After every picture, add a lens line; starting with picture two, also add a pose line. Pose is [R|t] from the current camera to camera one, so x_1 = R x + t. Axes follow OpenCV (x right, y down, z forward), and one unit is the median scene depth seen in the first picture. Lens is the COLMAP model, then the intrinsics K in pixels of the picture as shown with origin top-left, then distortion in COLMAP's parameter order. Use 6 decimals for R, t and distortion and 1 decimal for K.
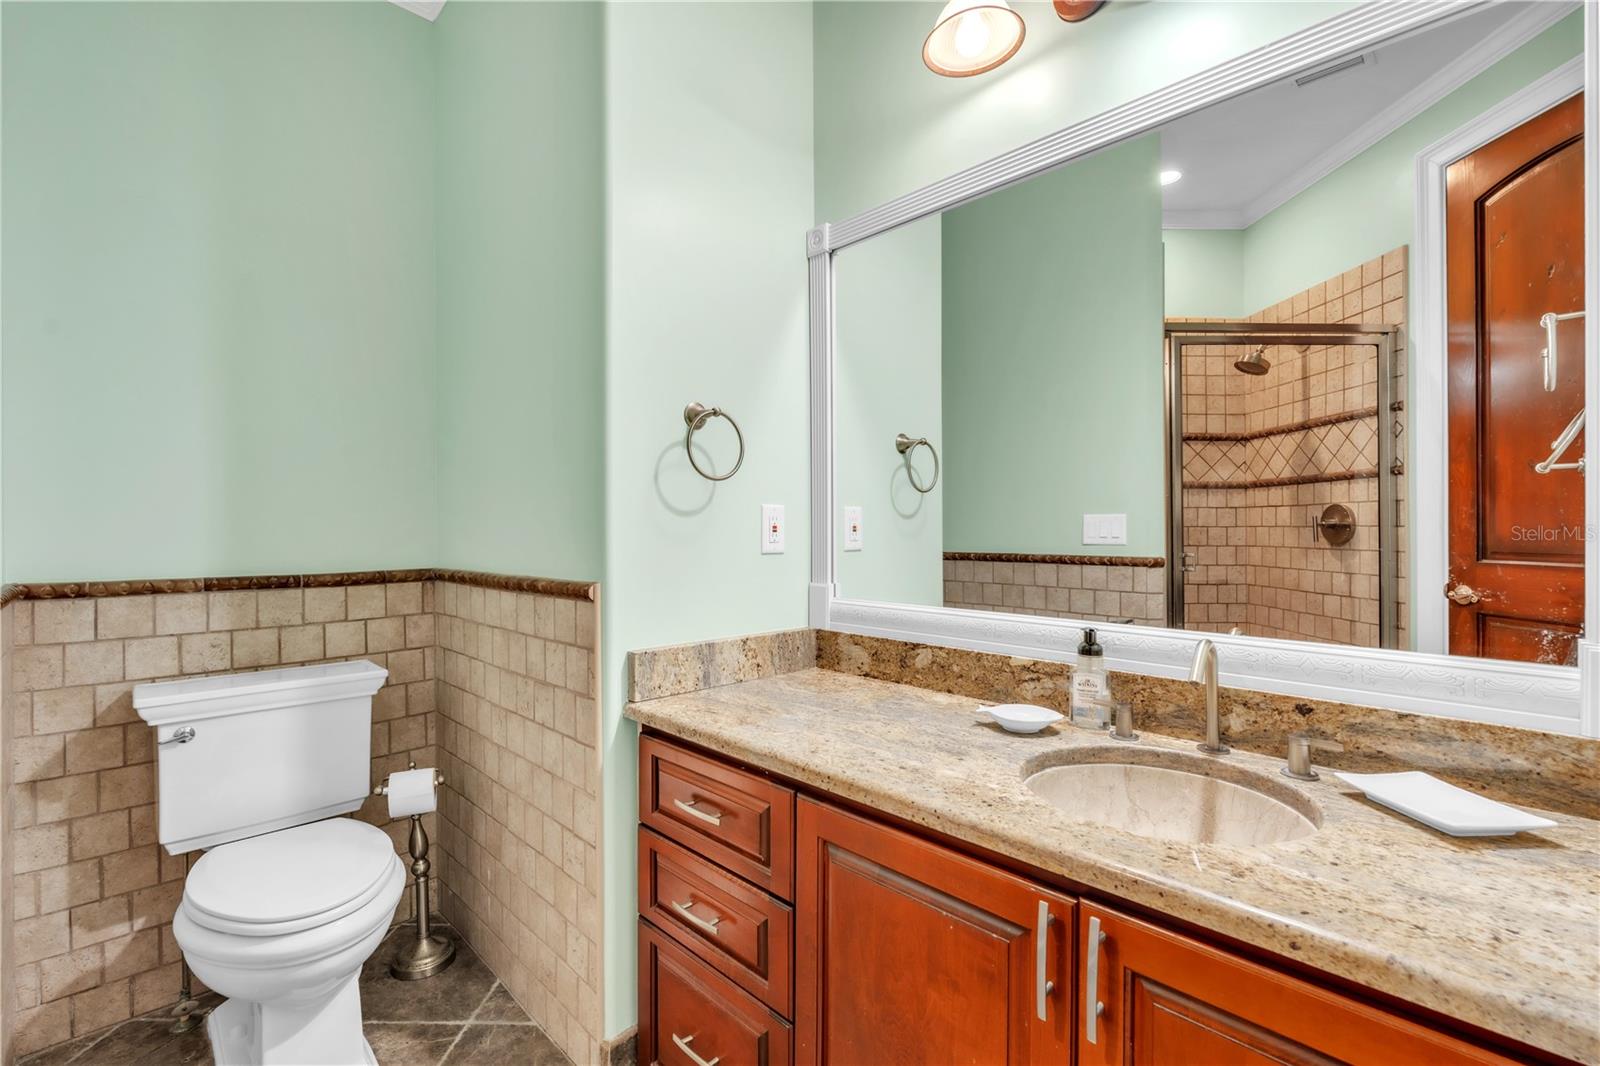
lens RADIAL K [[700.2, 0, 803.9], [0, 700.2, 533.2], [0, 0, 1]] dist [-0.002086, -0.000134]
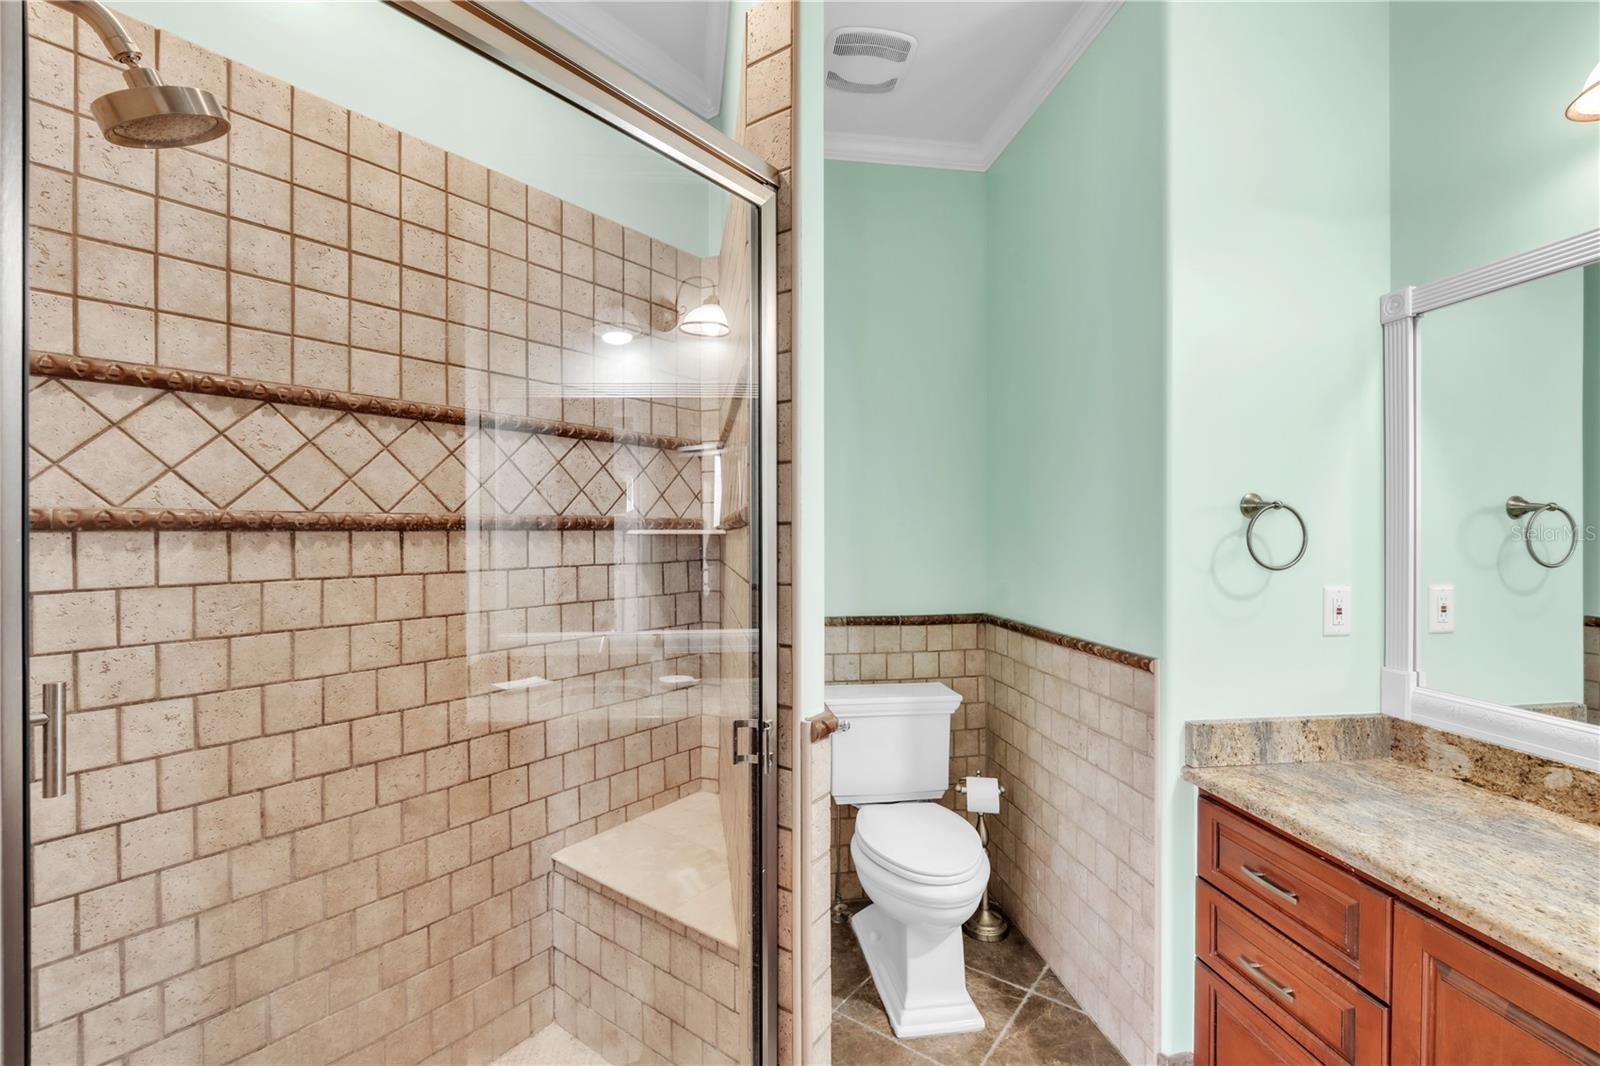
lens RADIAL K [[700.2, 0, 803.9], [0, 700.2, 533.2], [0, 0, 1]] dist [-0.002086, -0.000134]
pose [[0.809158, 0.005197, -0.587568, -0.077786], [-0.003654, 0.999986, 0.003813, -0.123029], [0.587579, -0.000939, 0.809166, -0.250344]]
